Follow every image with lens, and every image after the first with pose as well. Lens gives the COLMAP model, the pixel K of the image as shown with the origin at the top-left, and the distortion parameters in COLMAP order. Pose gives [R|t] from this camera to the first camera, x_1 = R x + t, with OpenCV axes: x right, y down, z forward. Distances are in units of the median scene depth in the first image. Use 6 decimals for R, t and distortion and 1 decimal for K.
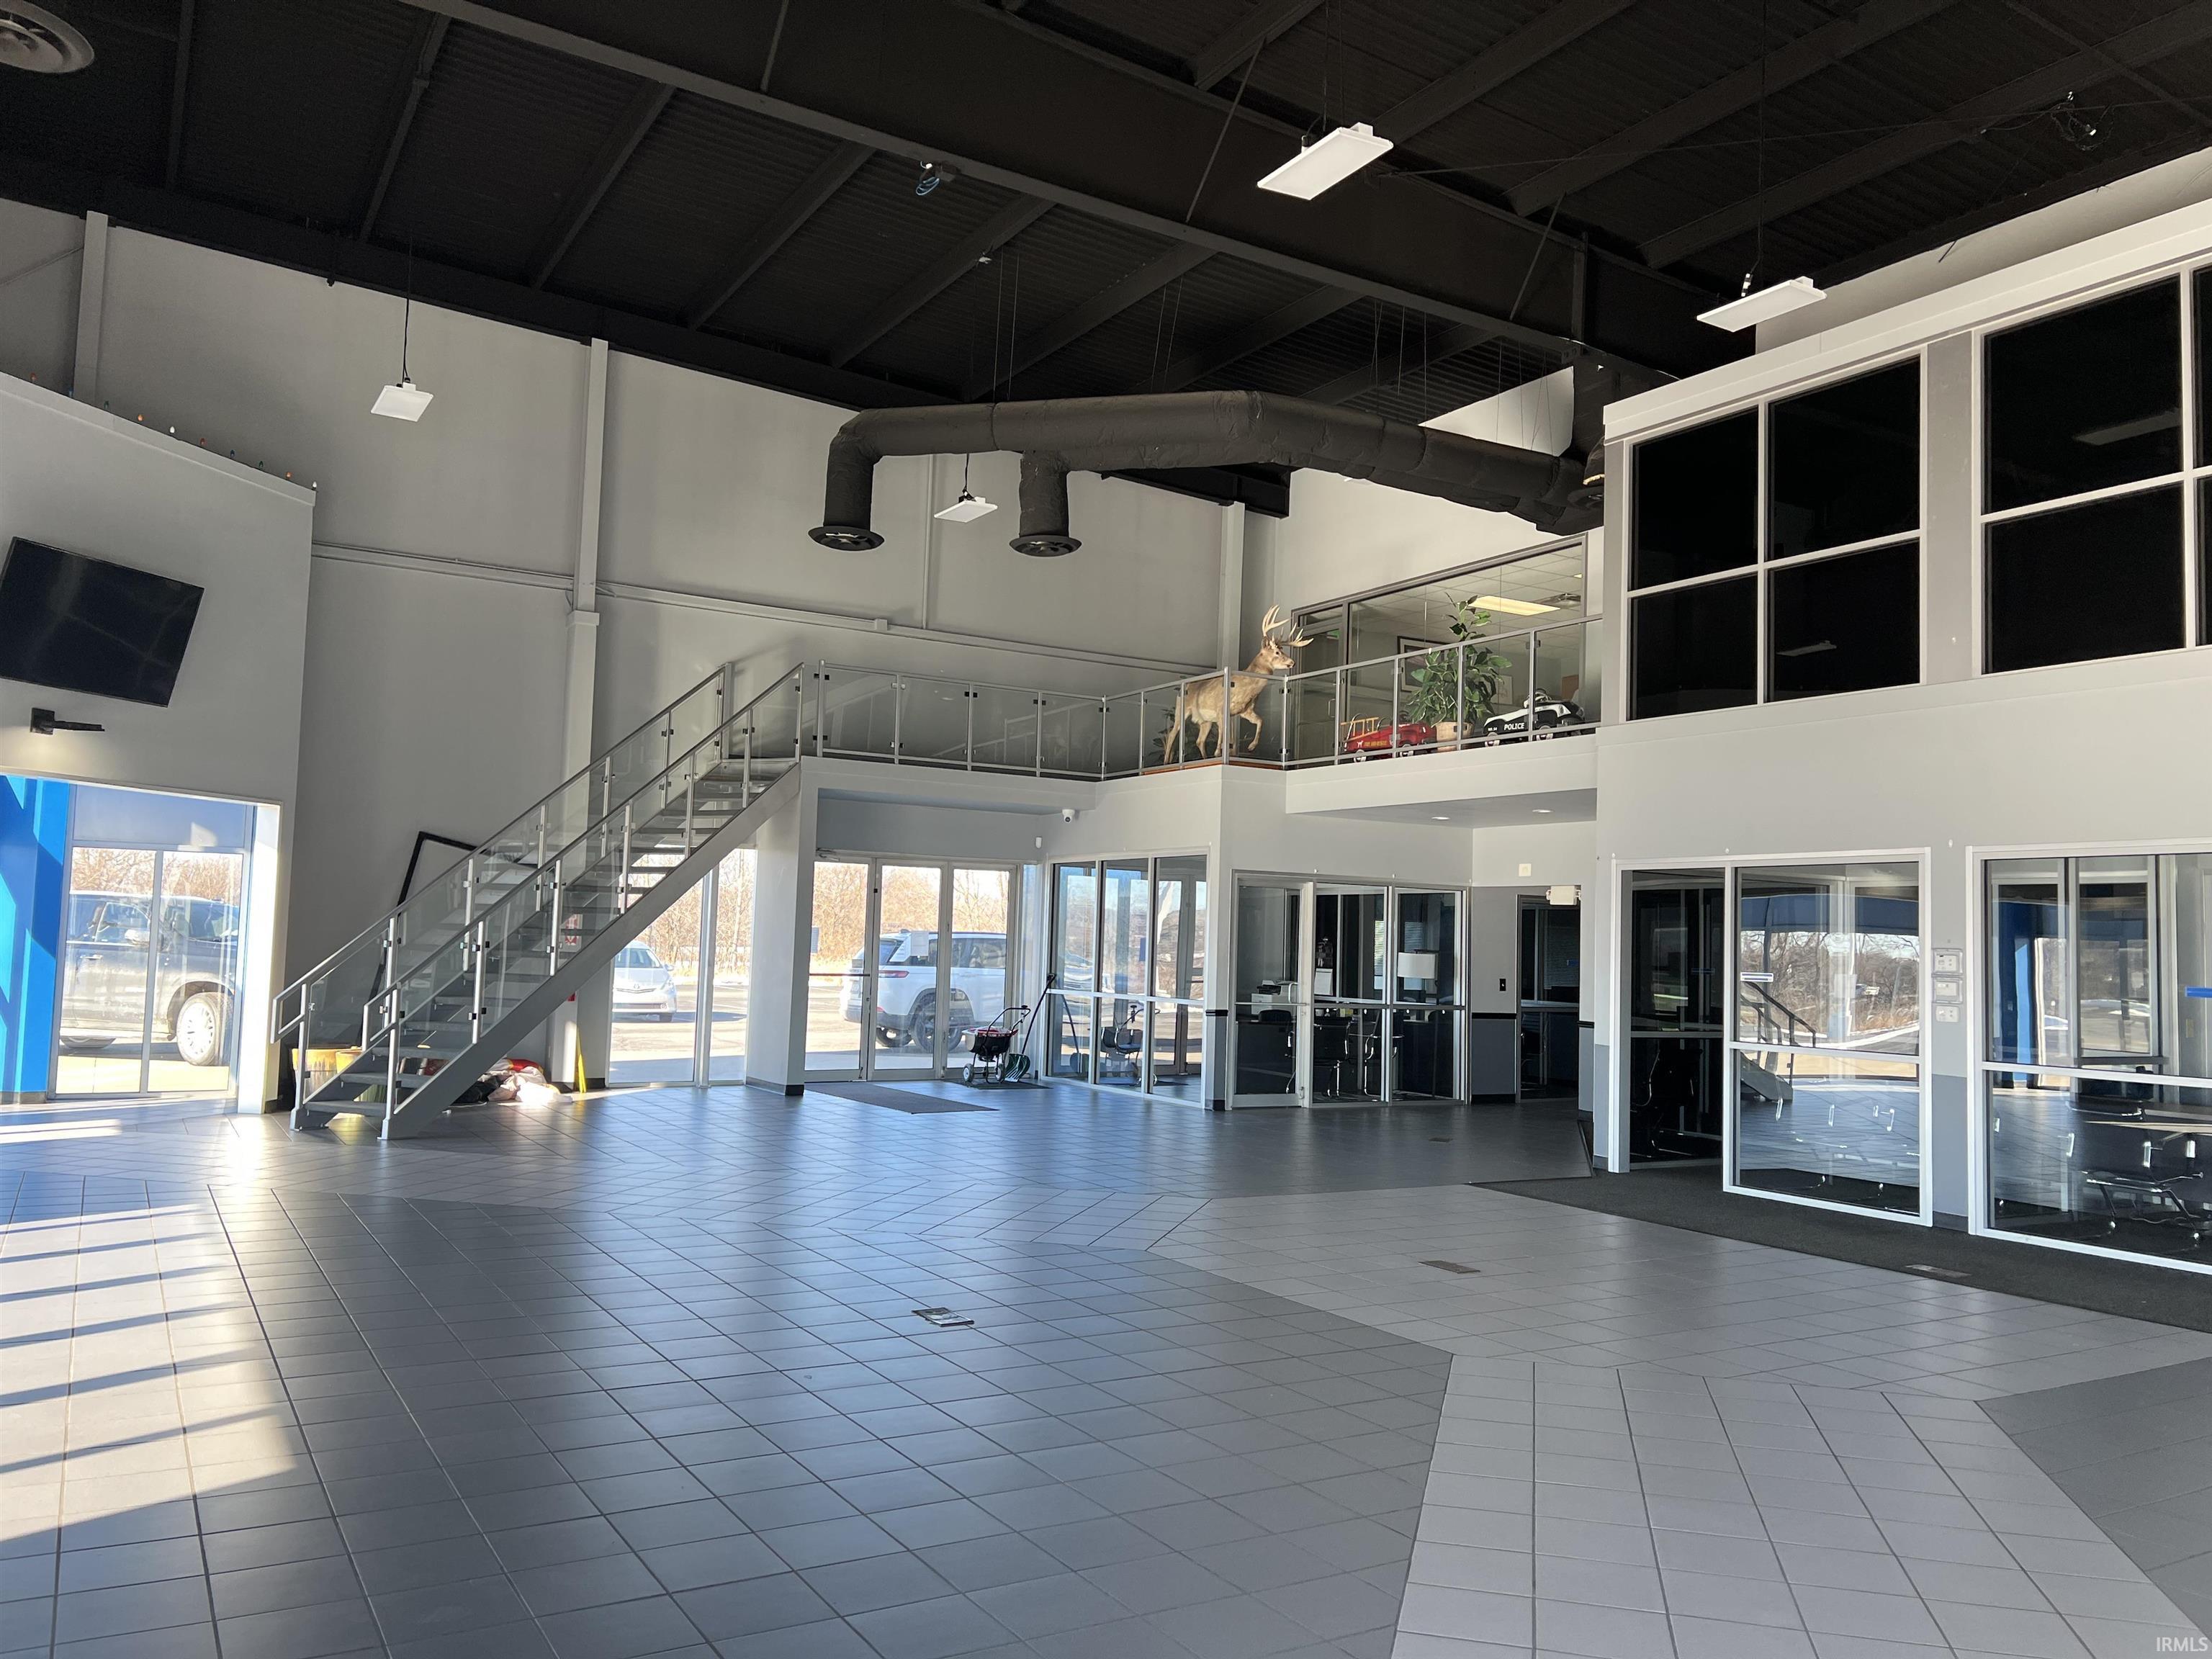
lens RADIAL K [[1683.1, 0, 1106.0], [0, 1683.1, 829.5], [0, 0, 1]] dist [-0.006531, -0.002142]
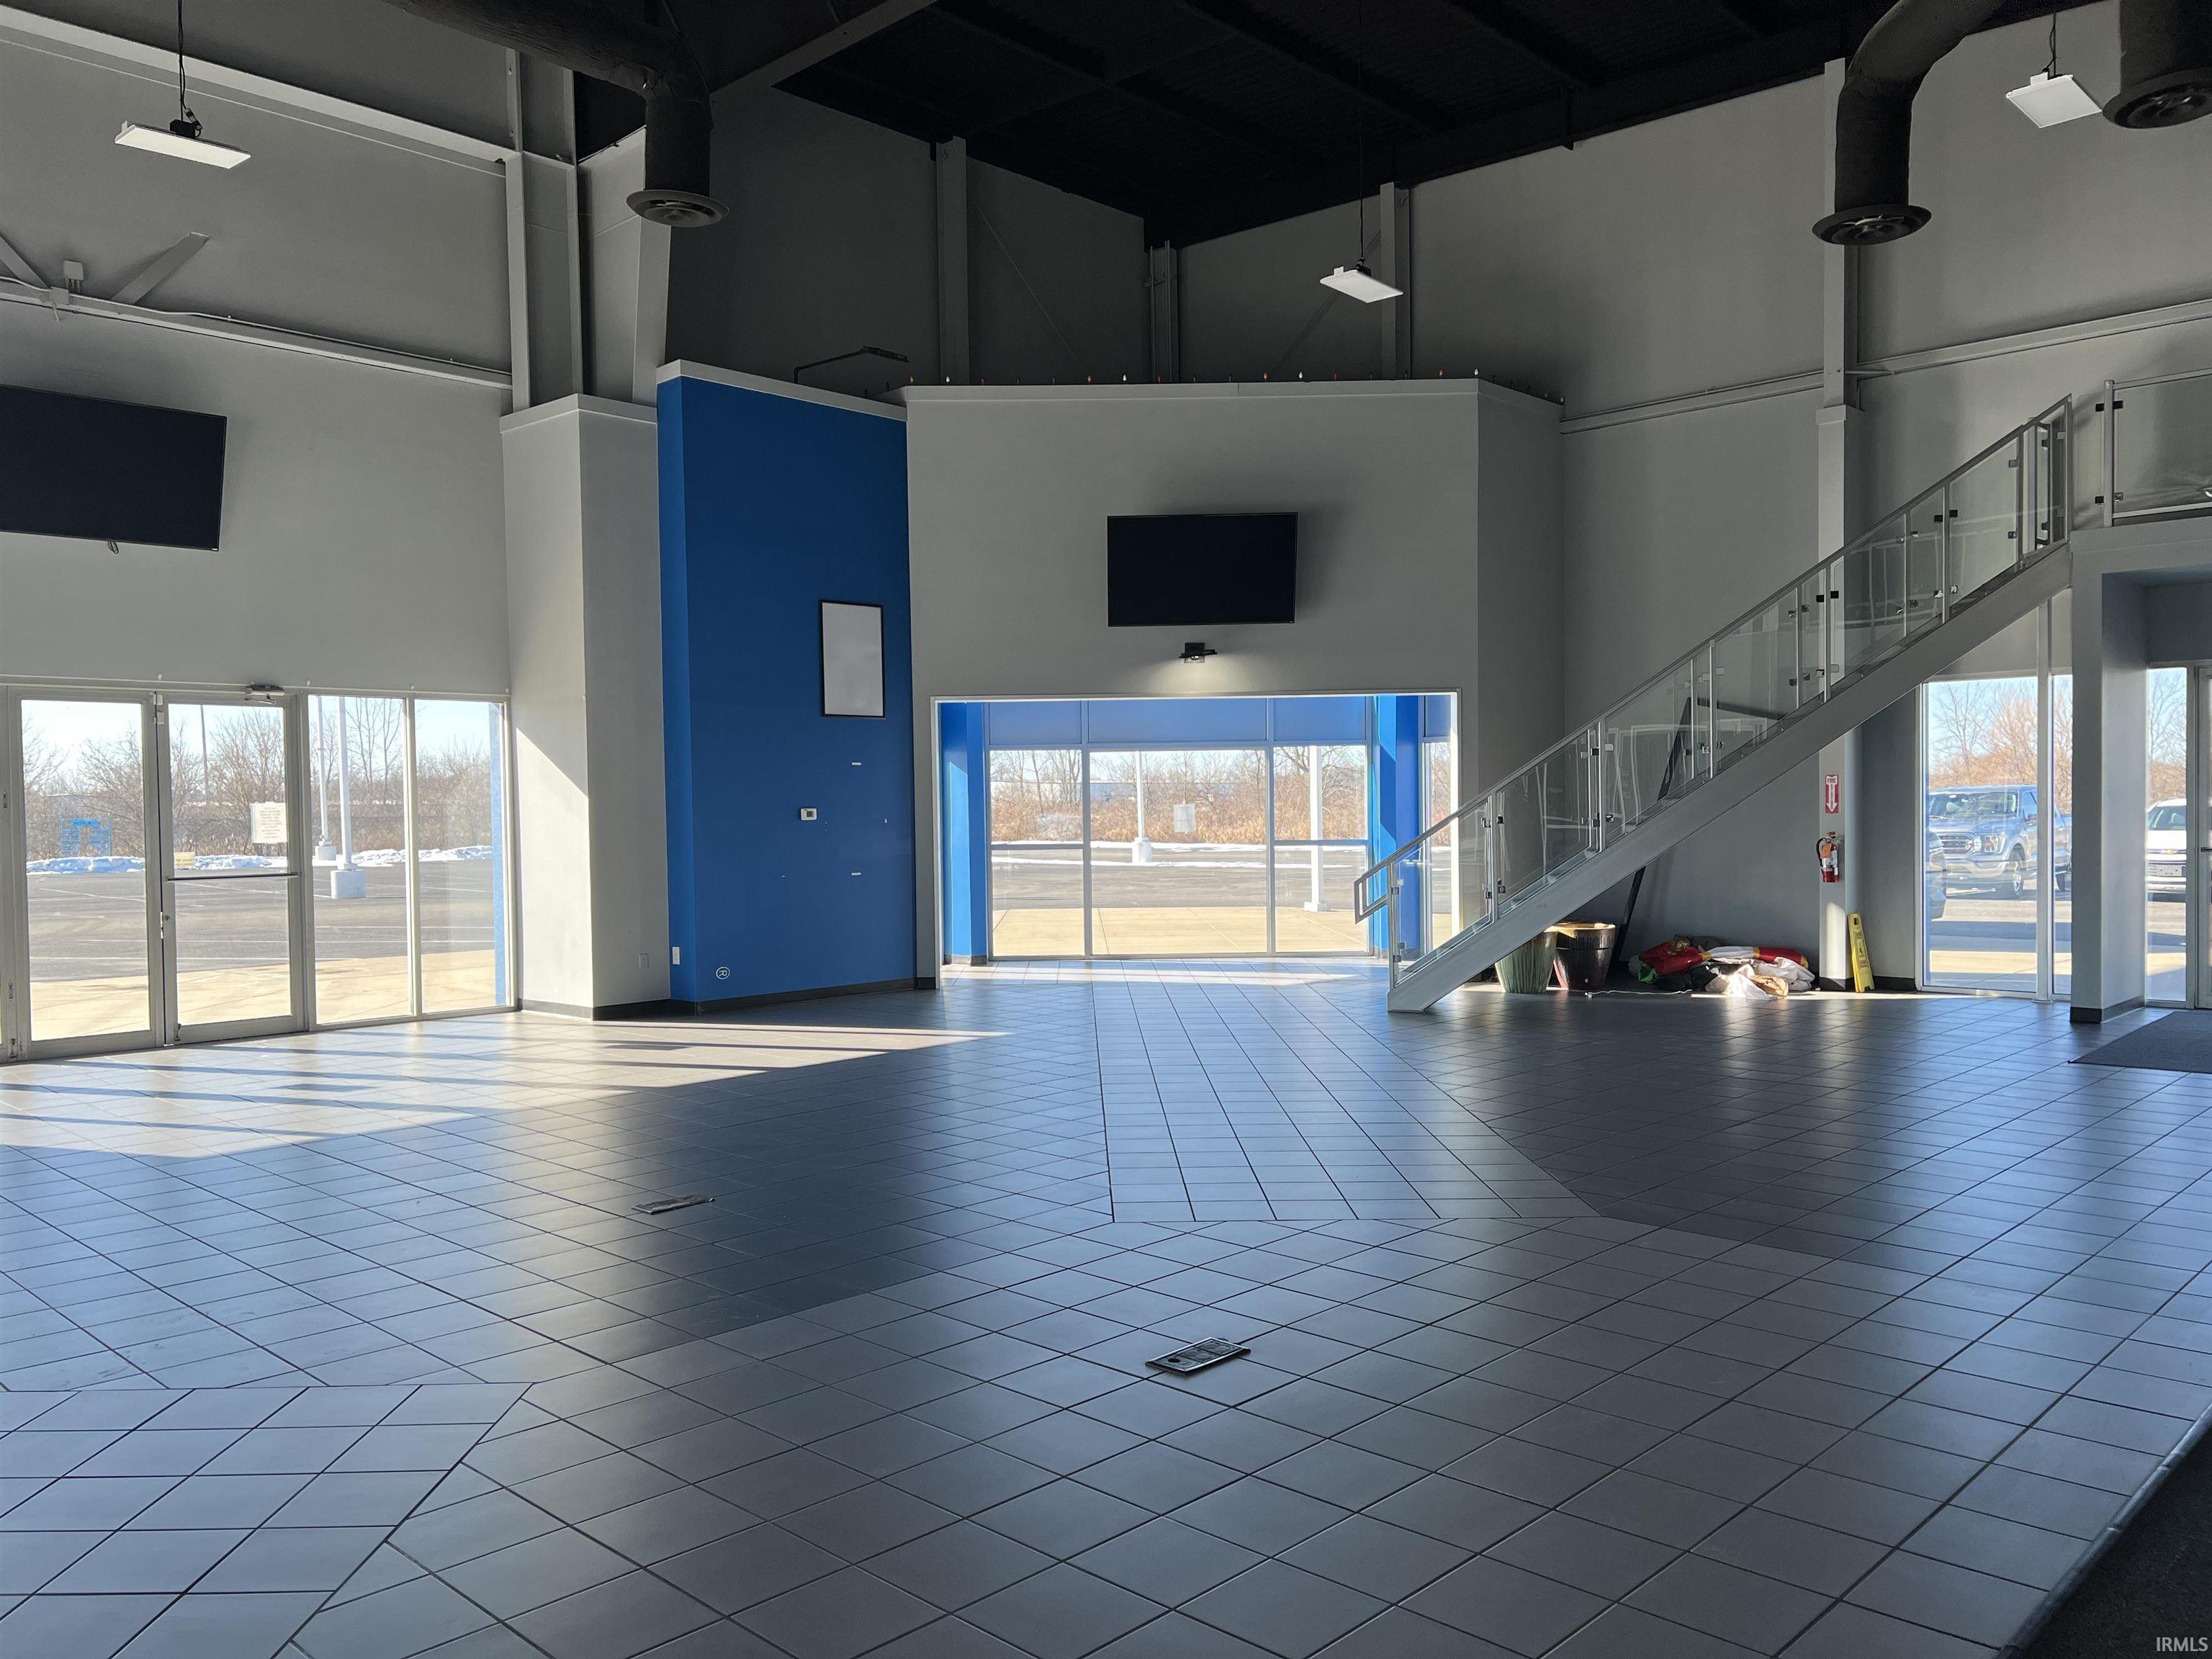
lens RADIAL K [[1683.1, 0, 1106.0], [0, 1683.1, 829.5], [0, 0, 1]] dist [-0.006531, -0.002142]
pose [[0.261567, -0.018759, -0.965003, 0.400055], [0.094371, 0.995518, 0.006227, 0.038120], [0.960561, -0.092697, 0.262165, 0.451060]]
